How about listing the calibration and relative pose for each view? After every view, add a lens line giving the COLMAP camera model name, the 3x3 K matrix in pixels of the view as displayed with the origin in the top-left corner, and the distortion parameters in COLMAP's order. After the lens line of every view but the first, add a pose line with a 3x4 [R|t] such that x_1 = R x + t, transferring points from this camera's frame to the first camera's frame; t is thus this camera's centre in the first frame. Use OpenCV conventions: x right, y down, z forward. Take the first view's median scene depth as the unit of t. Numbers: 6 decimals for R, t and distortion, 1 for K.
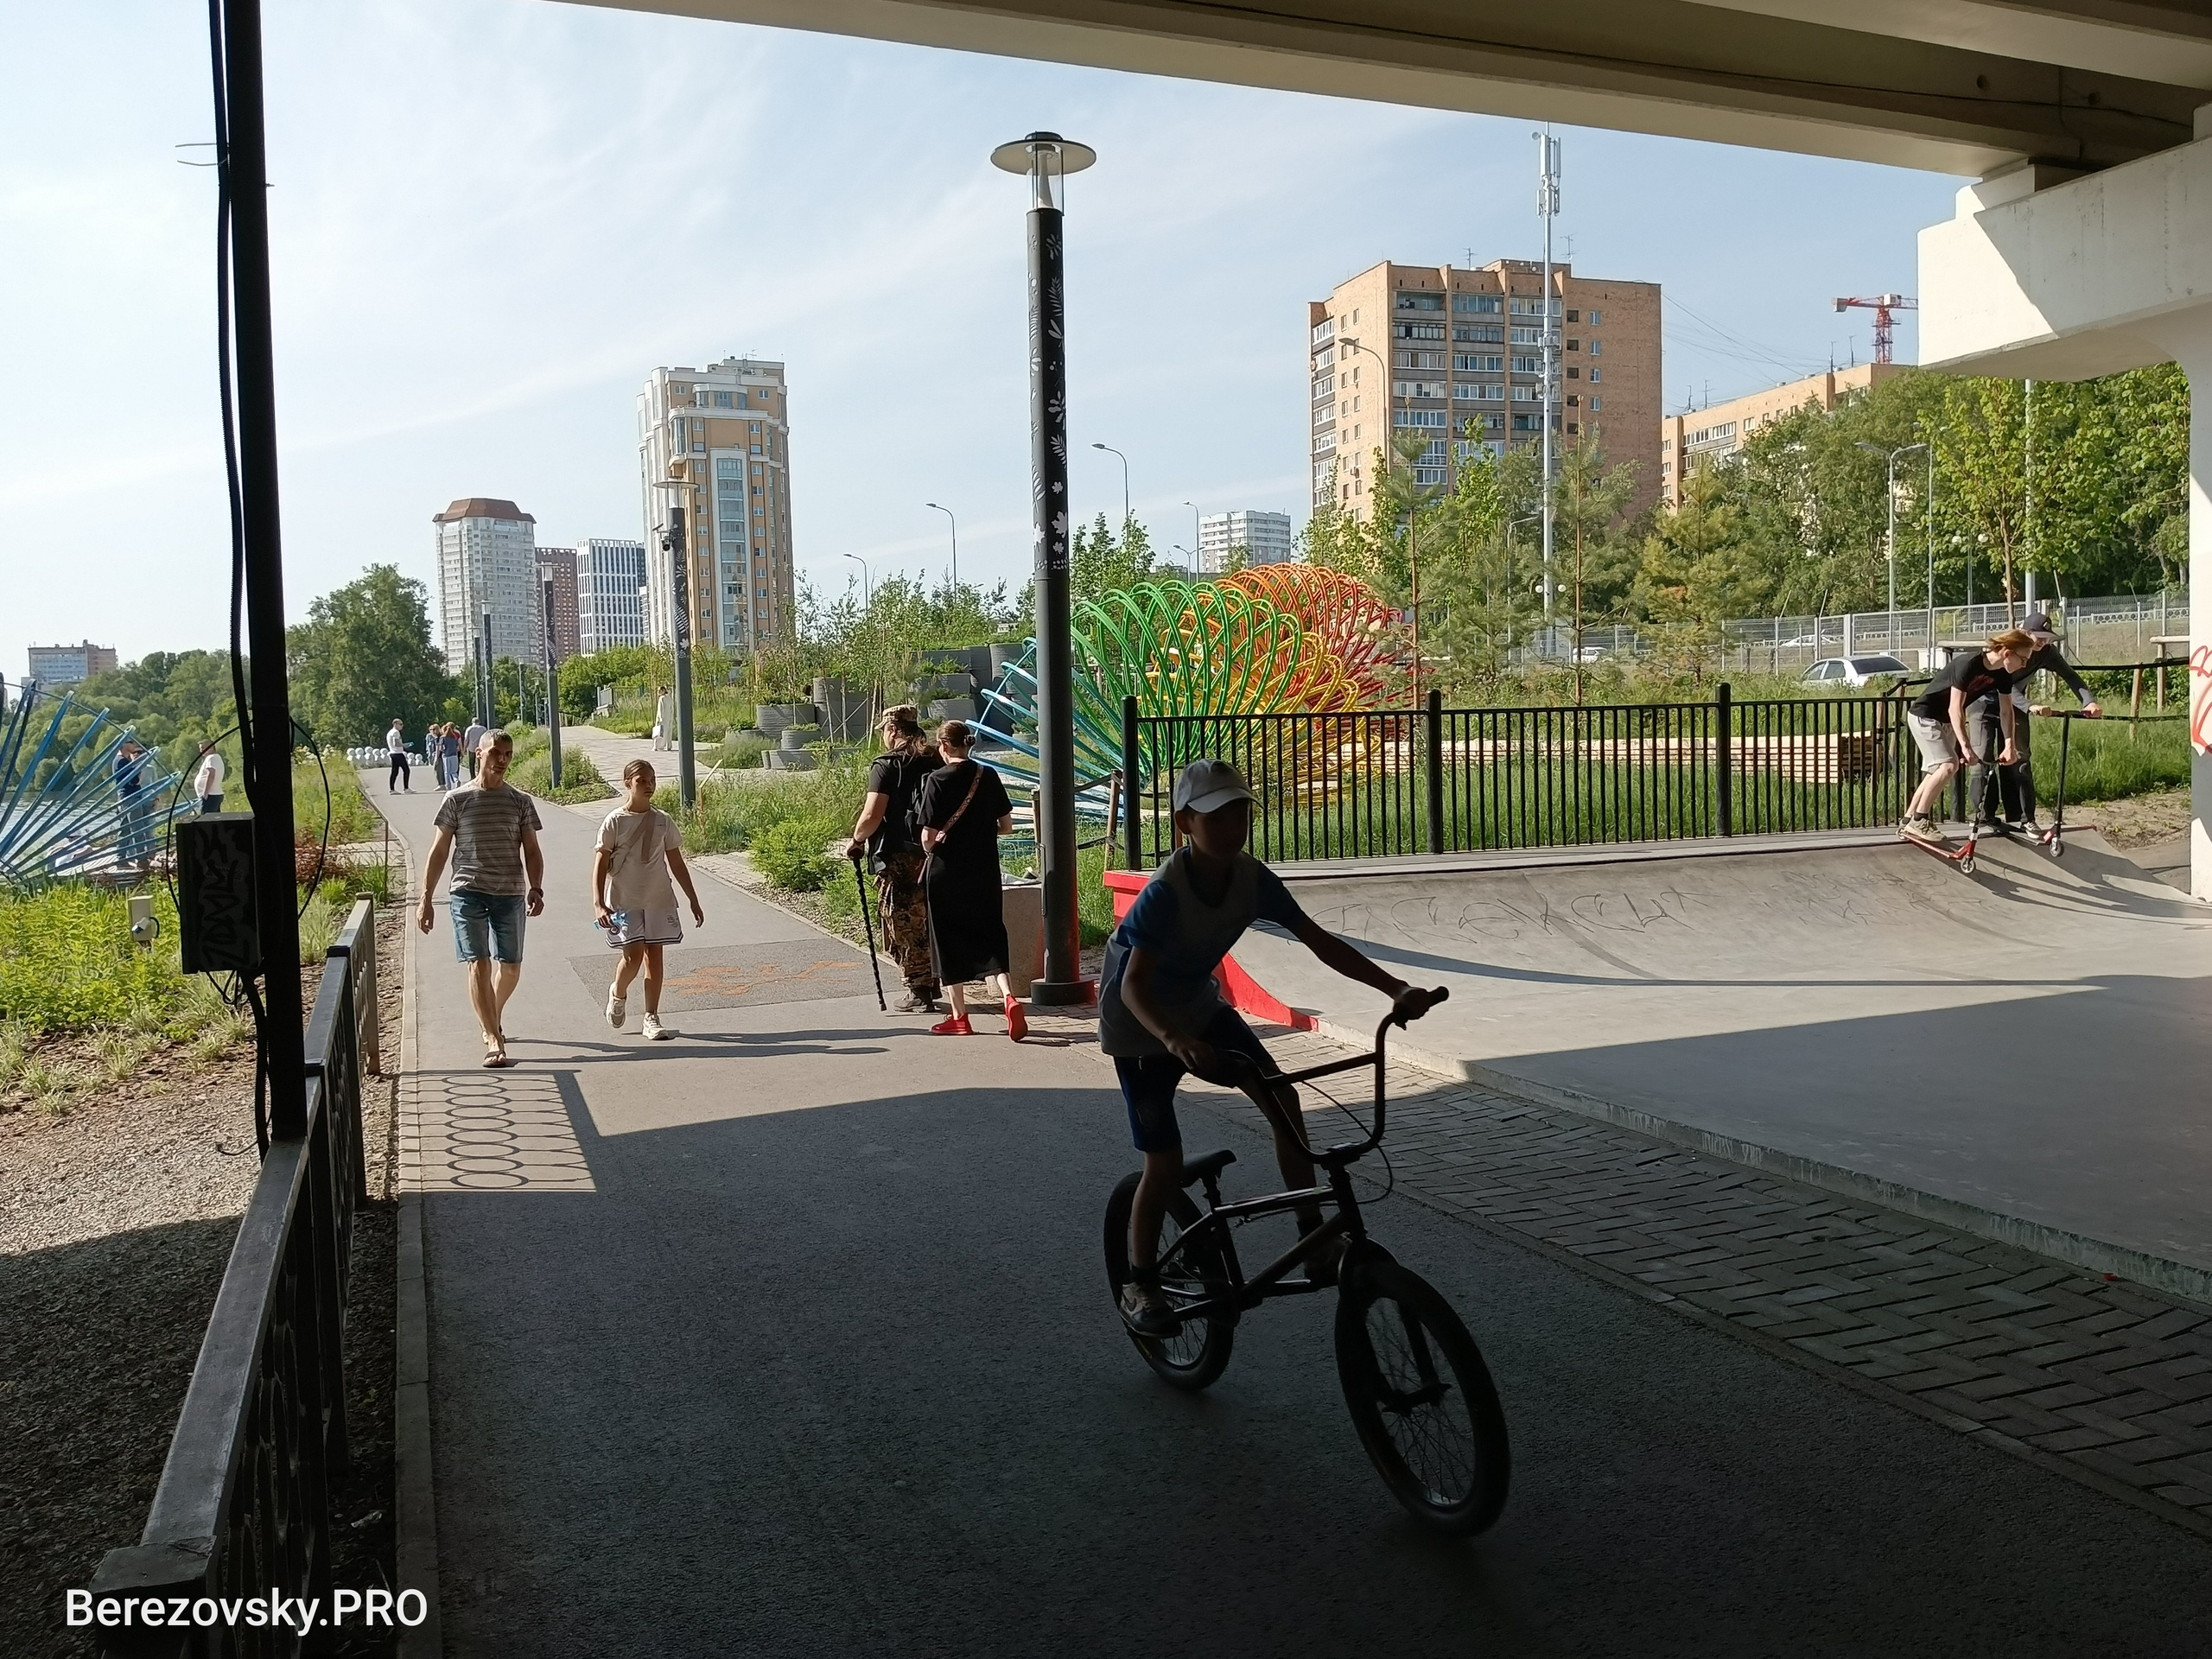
lens RADIAL K [[1739.2, 0, 1106.0], [0, 1739.2, 829.5], [0, 0, 1]] dist [0.094309, -0.208392]
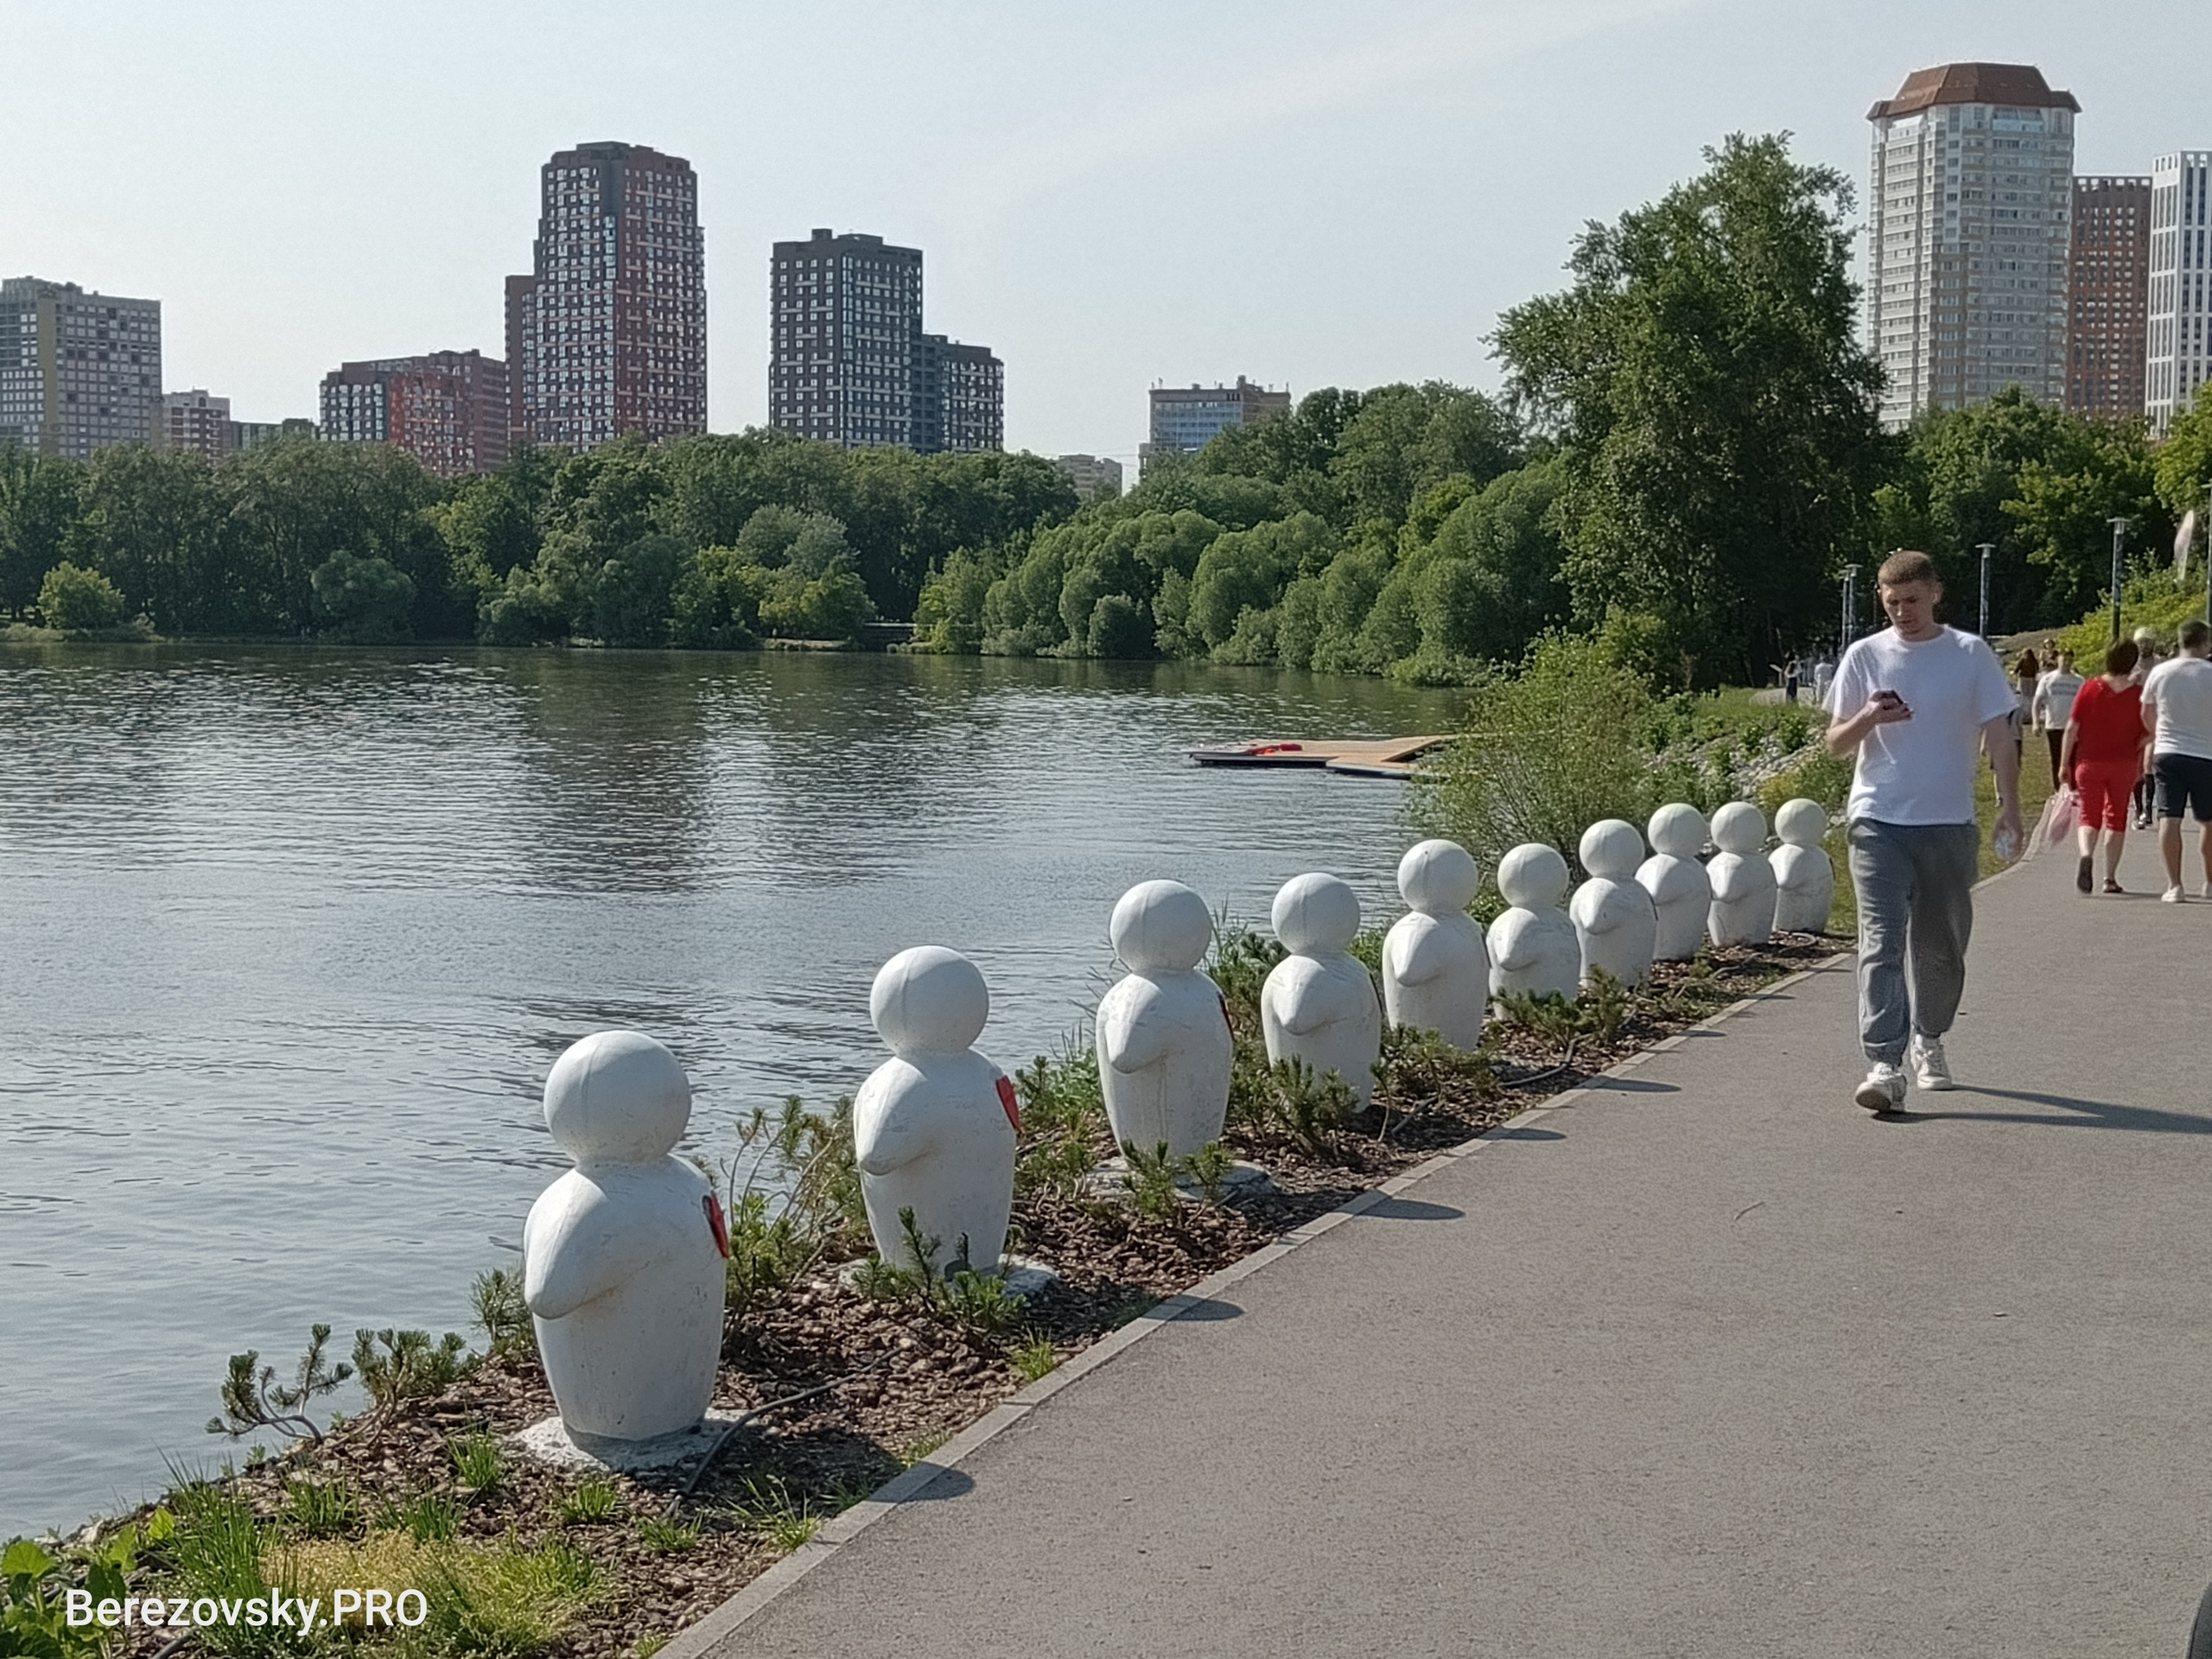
lens RADIAL K [[3417.3, 0, 1106.0], [0, 3417.3, 829.5], [0, 0, 1]] dist [0.057964, 0.032130]
pose [[0.839153, 0.065810, -0.539900, -0.107735], [-0.053822, 0.997828, 0.037973, -0.017371], [0.541226, -0.002806, 0.840872, 0.274846]]
